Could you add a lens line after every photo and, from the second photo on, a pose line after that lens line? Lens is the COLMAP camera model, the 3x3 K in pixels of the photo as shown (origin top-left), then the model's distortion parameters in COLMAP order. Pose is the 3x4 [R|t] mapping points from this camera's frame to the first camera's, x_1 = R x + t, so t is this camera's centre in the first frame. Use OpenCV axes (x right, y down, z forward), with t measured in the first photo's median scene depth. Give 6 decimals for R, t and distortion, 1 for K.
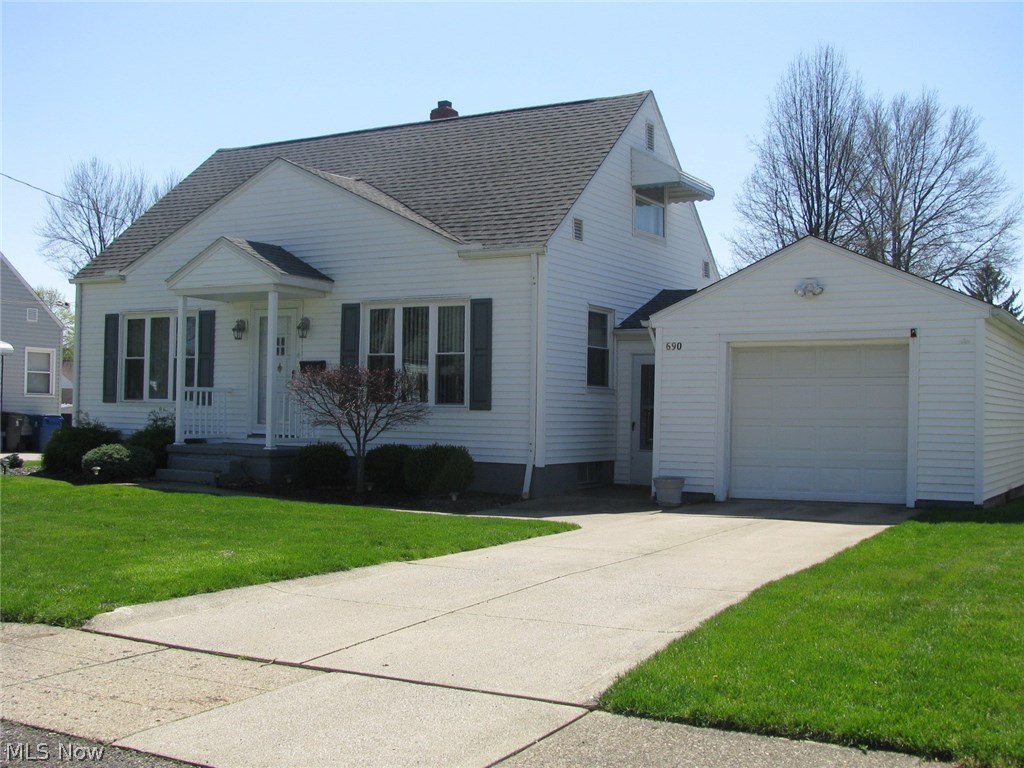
lens RADIAL K [[1171.6, 0, 512.1], [0, 1171.6, 399.6], [0, 0, 1]] dist [-0.199841, 0.002846]
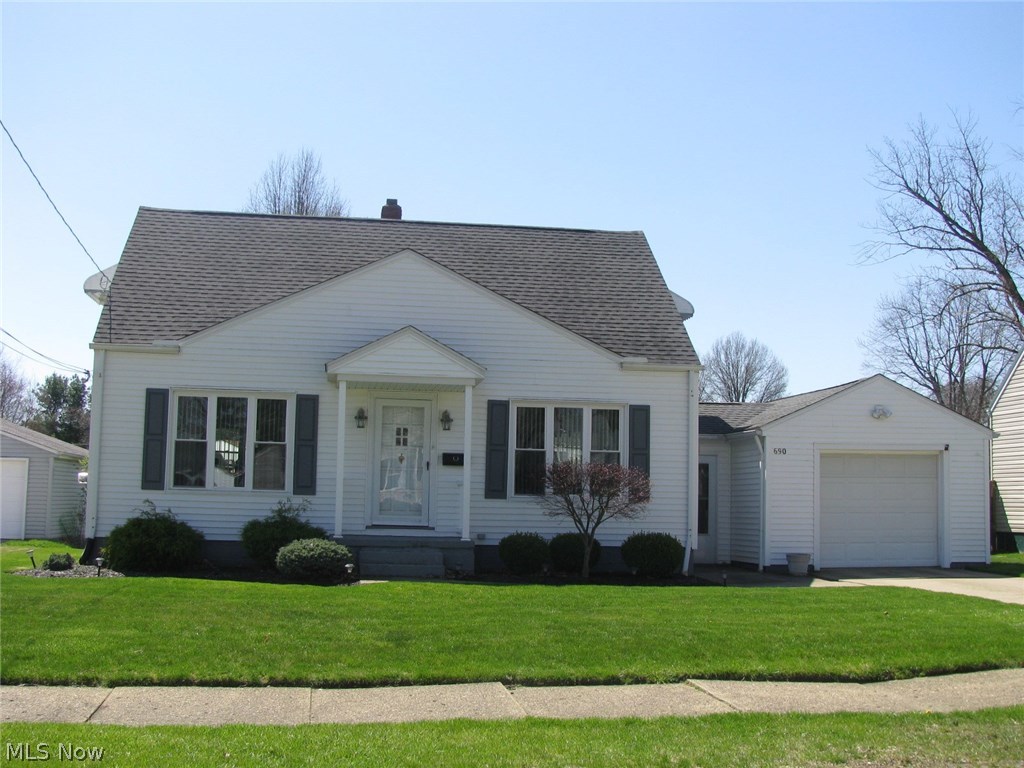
lens RADIAL K [[1171.6, 0, 512.1], [0, 1171.6, 399.6], [0, 0, 1]] dist [-0.199841, 0.002846]
pose [[0.791027, 0.055523, 0.609257, -0.747921], [-0.009569, 0.996874, -0.078424, -0.000031], [-0.611707, 0.056206, 0.789085, 0.151367]]
